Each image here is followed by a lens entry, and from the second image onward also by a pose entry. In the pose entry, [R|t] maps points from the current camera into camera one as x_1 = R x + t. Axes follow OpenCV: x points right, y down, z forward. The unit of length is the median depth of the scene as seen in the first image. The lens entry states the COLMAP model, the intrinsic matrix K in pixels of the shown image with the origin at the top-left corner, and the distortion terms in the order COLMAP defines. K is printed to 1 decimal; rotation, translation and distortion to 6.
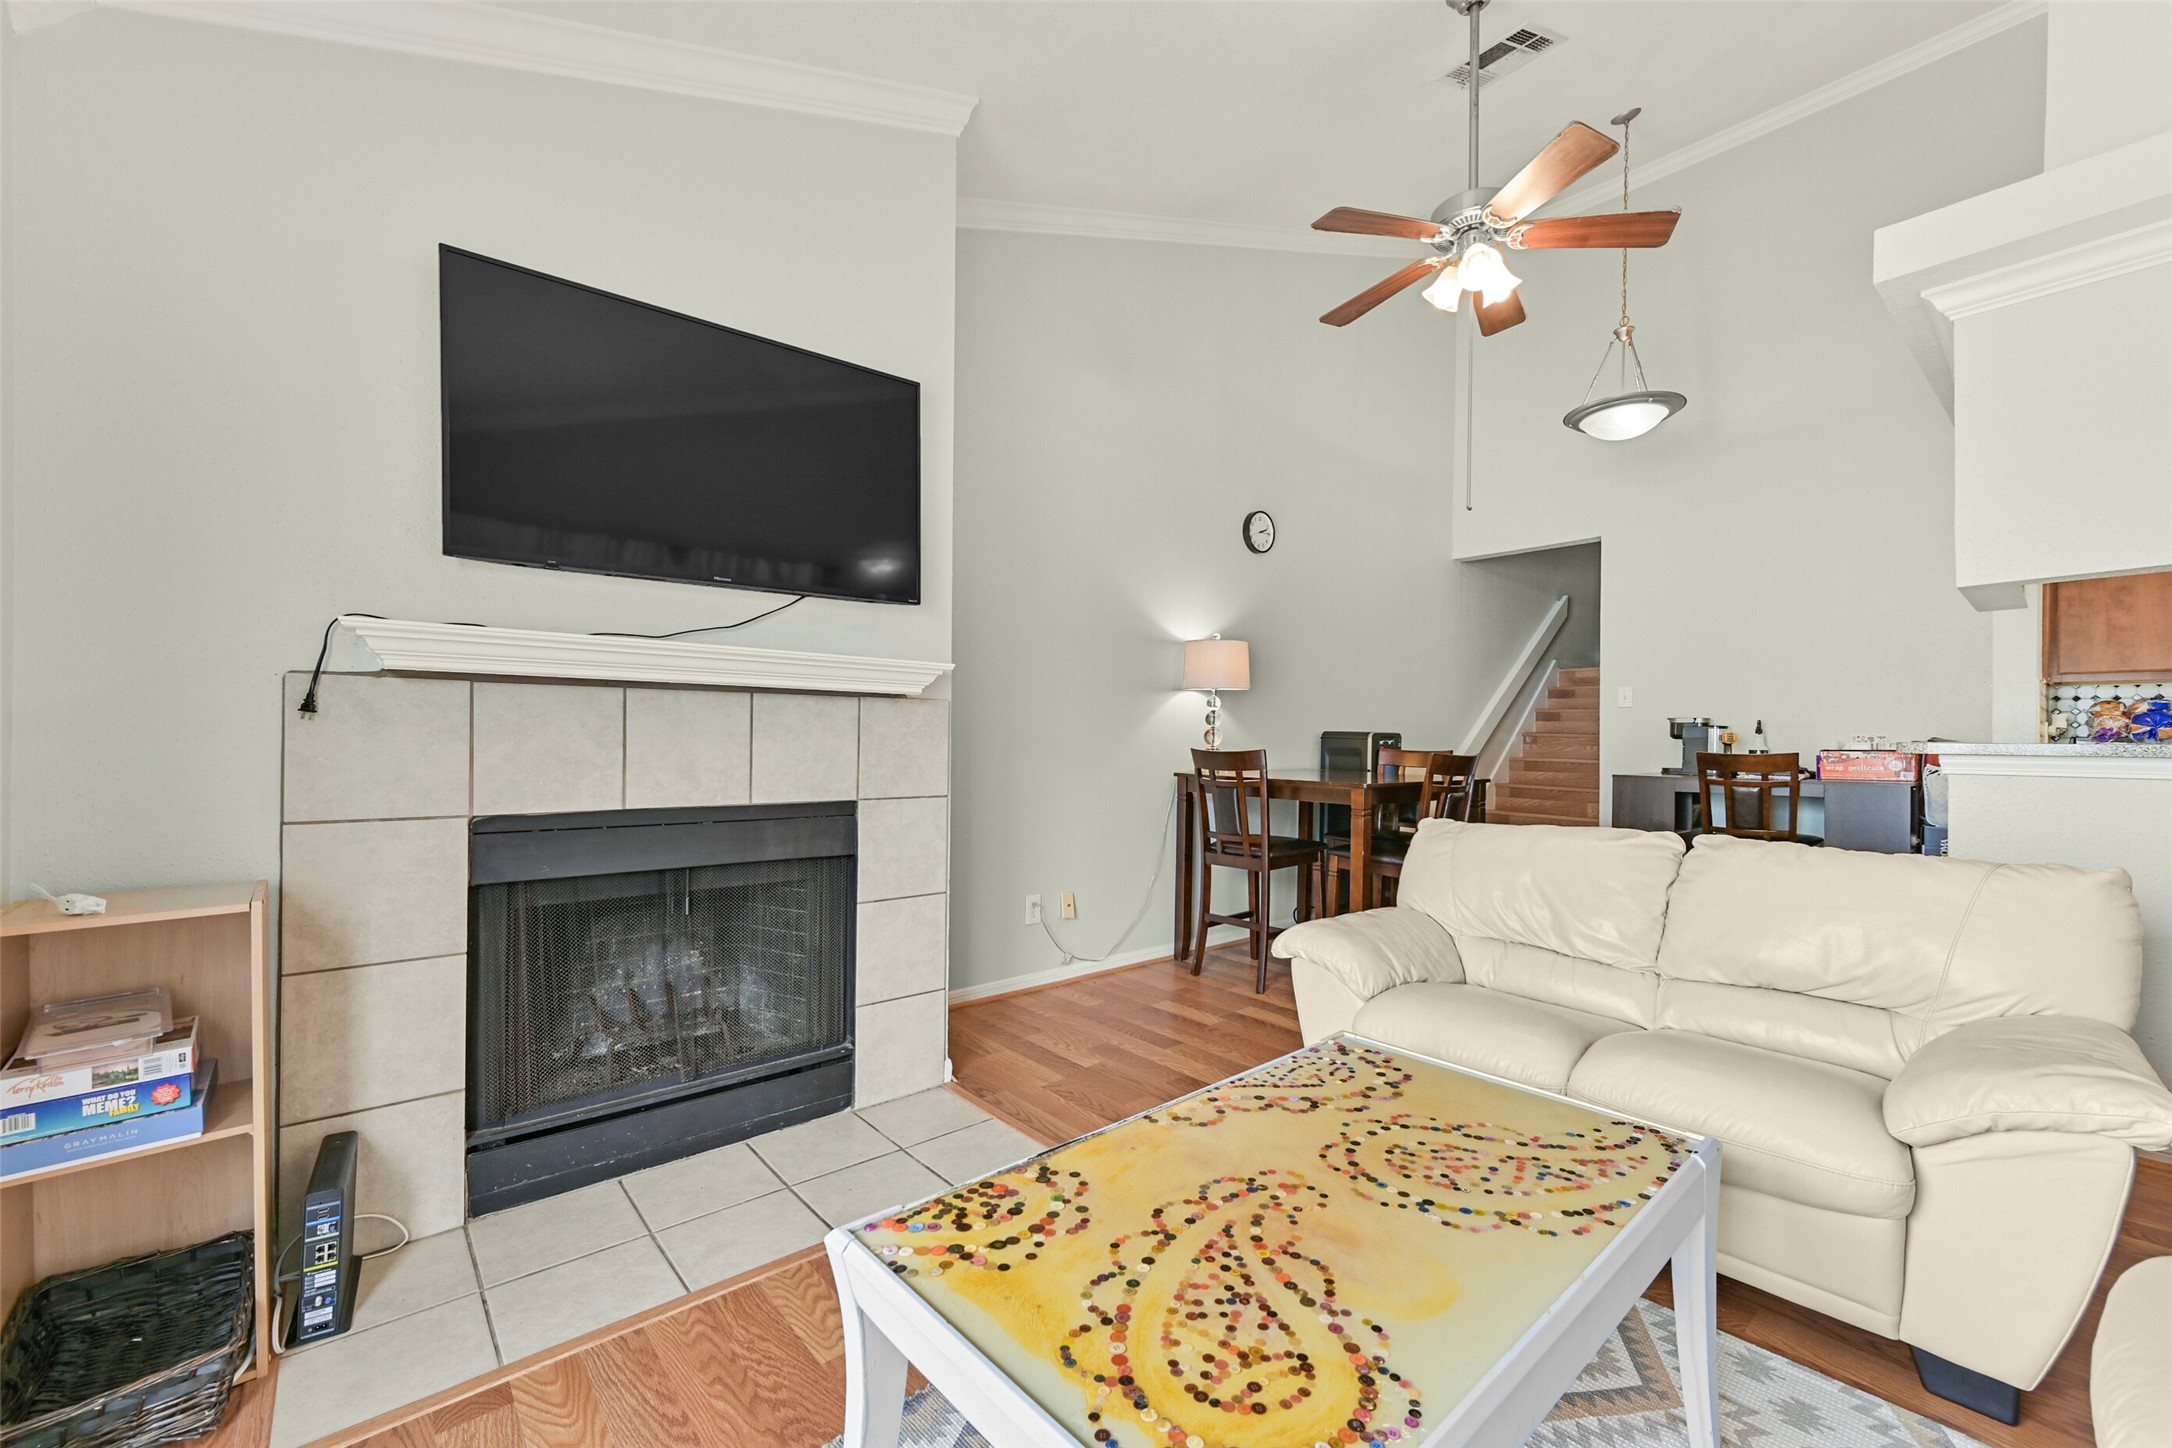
lens RADIAL K [[861.6, 0, 1131.6], [0, 861.6, 746.2], [0, 0, 1]] dist [0.003027, 0.000529]
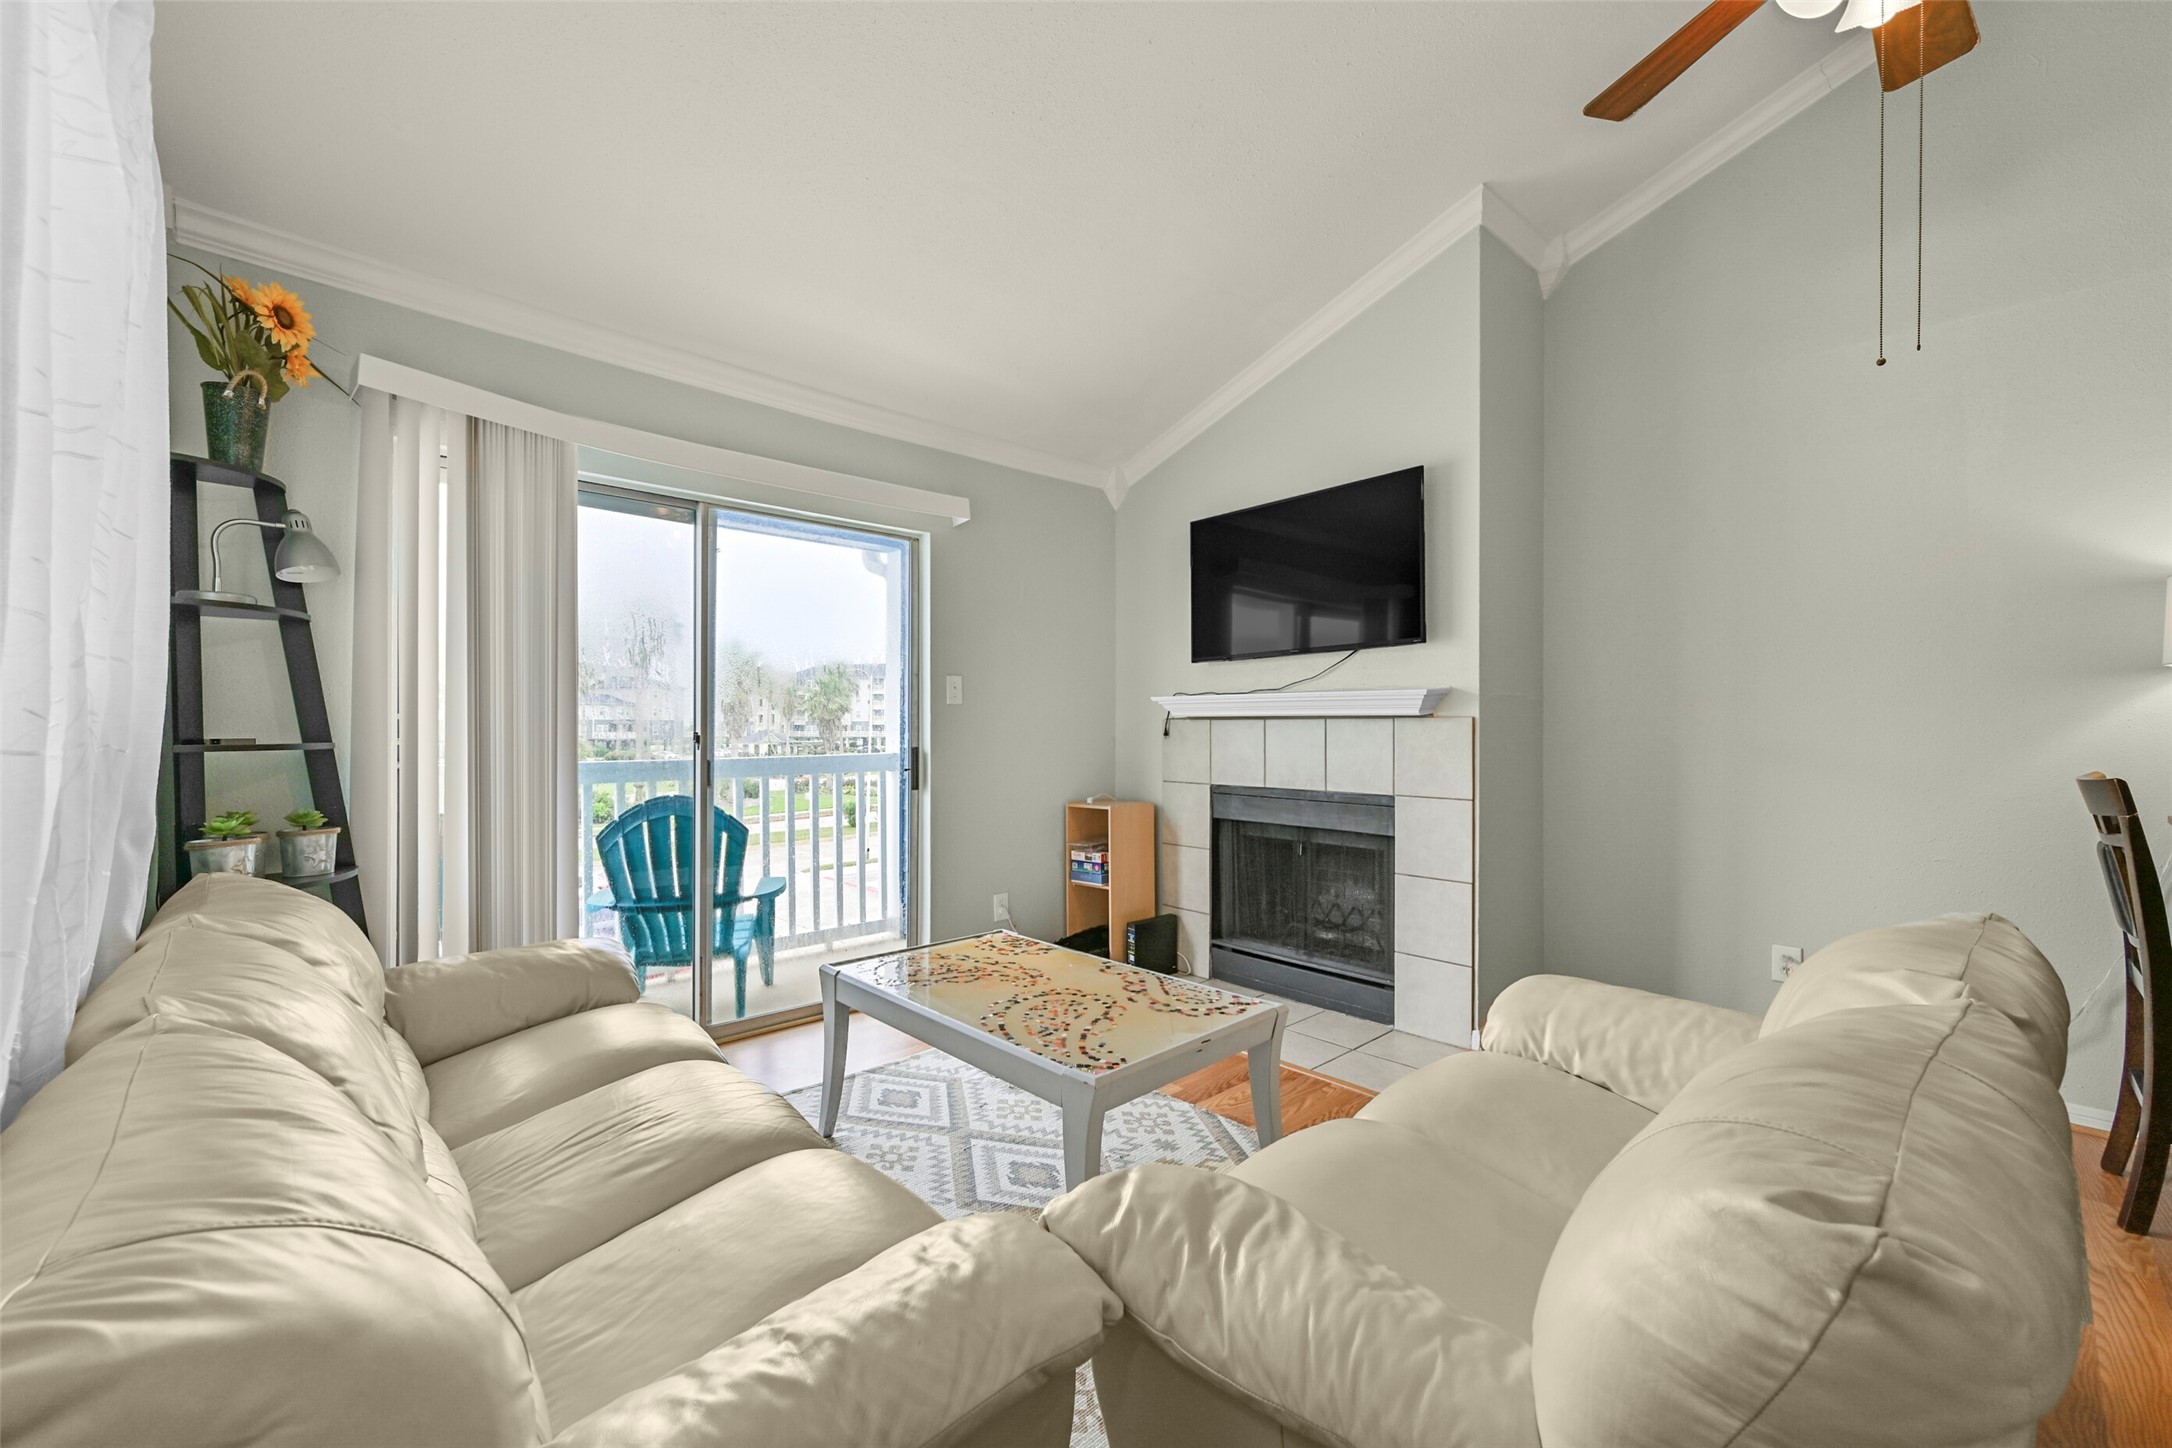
lens RADIAL K [[873.8, 0, 1086.0], [0, 873.8, 724.0], [0, 0, 1]] dist [0.002117, 0.000552]
pose [[0.023026, -0.011175, -0.999672, 1.596975], [-0.005810, 0.999919, -0.011312, -0.045526], [0.999718, 0.006069, 0.022959, 0.772096]]
